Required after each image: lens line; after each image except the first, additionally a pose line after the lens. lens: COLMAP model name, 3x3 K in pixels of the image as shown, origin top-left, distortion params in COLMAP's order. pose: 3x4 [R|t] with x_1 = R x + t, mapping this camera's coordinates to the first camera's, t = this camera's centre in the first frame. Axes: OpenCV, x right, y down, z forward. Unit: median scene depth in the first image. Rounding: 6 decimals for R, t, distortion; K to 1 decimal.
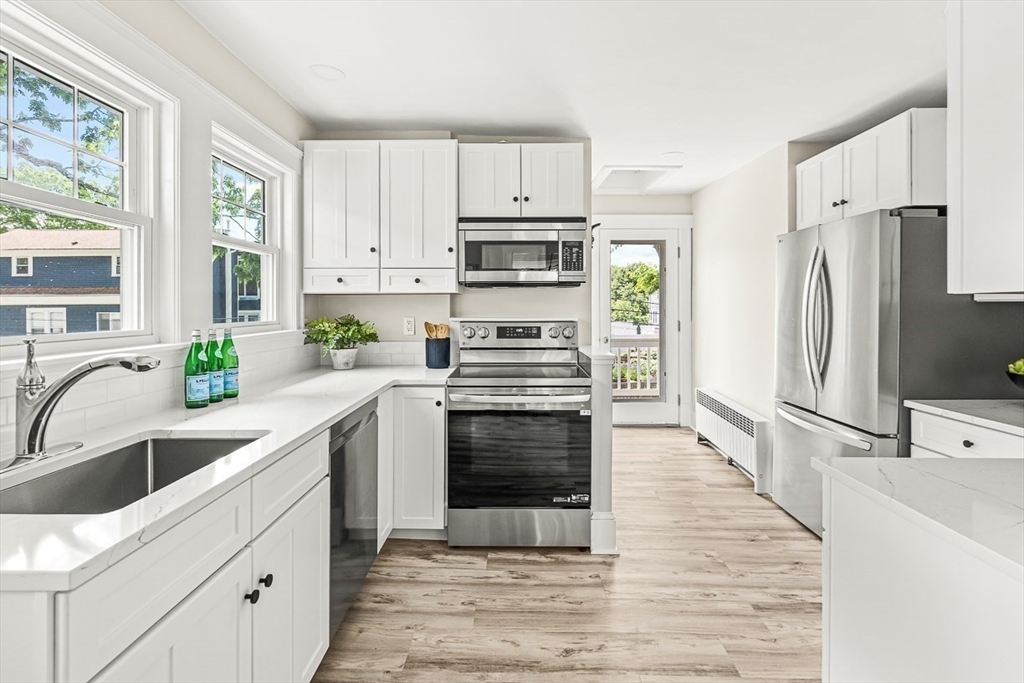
lens RADIAL K [[494.0, 0, 514.8], [0, 494.0, 305.8], [0, 0, 1]] dist [-0.005005, 0.000689]
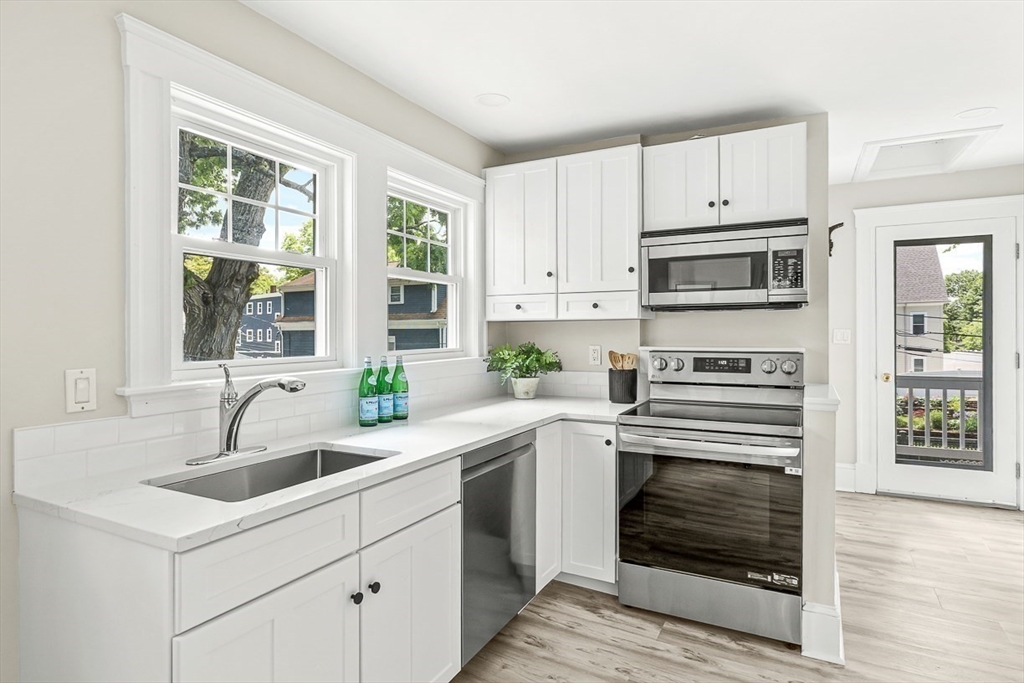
lens RADIAL K [[559.7, 0, 511.5], [0, 559.7, 329.6], [0, 0, 1]] dist [-0.007358, 0.005075]
pose [[0.886864, -0.004194, -0.462012, 0.168869], [0.004205, 0.999991, -0.001006, -0.007598], [0.462012, -0.001051, 0.886873, 0.016825]]
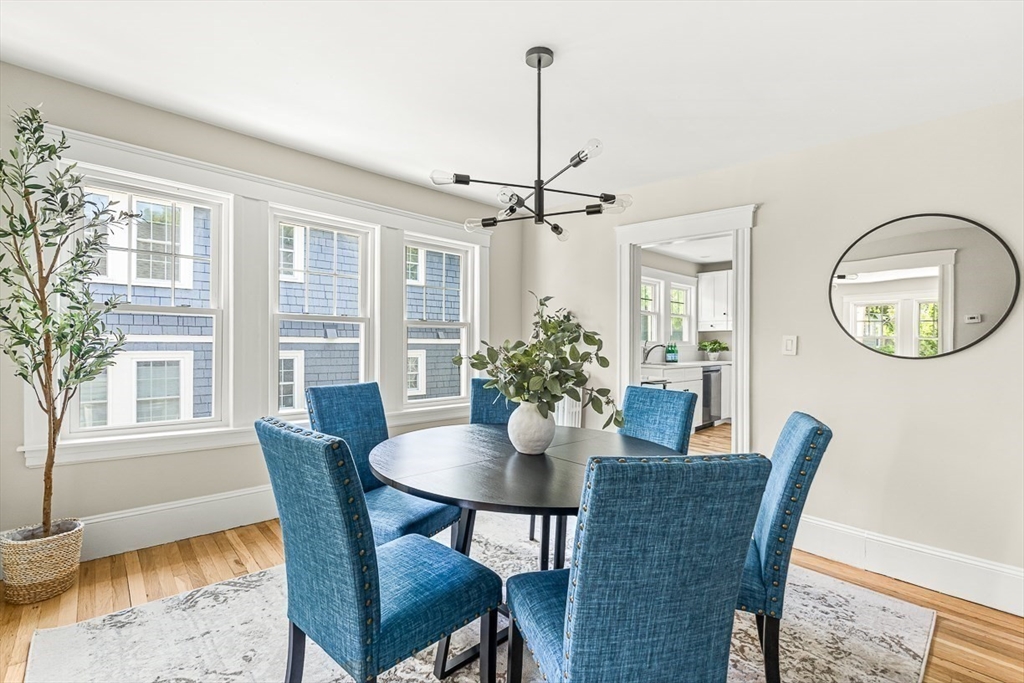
lens RADIAL K [[458.0, 0, 517.3], [0, 458.0, 340.0], [0, 0, 1]] dist [0.000428, -0.000754]
pose [[0.693591, -0.003034, -0.720362, 0.811457], [-0.000502, 0.999989, -0.004696, 0.039373], [0.720369, 0.003618, 0.693582, -1.701261]]
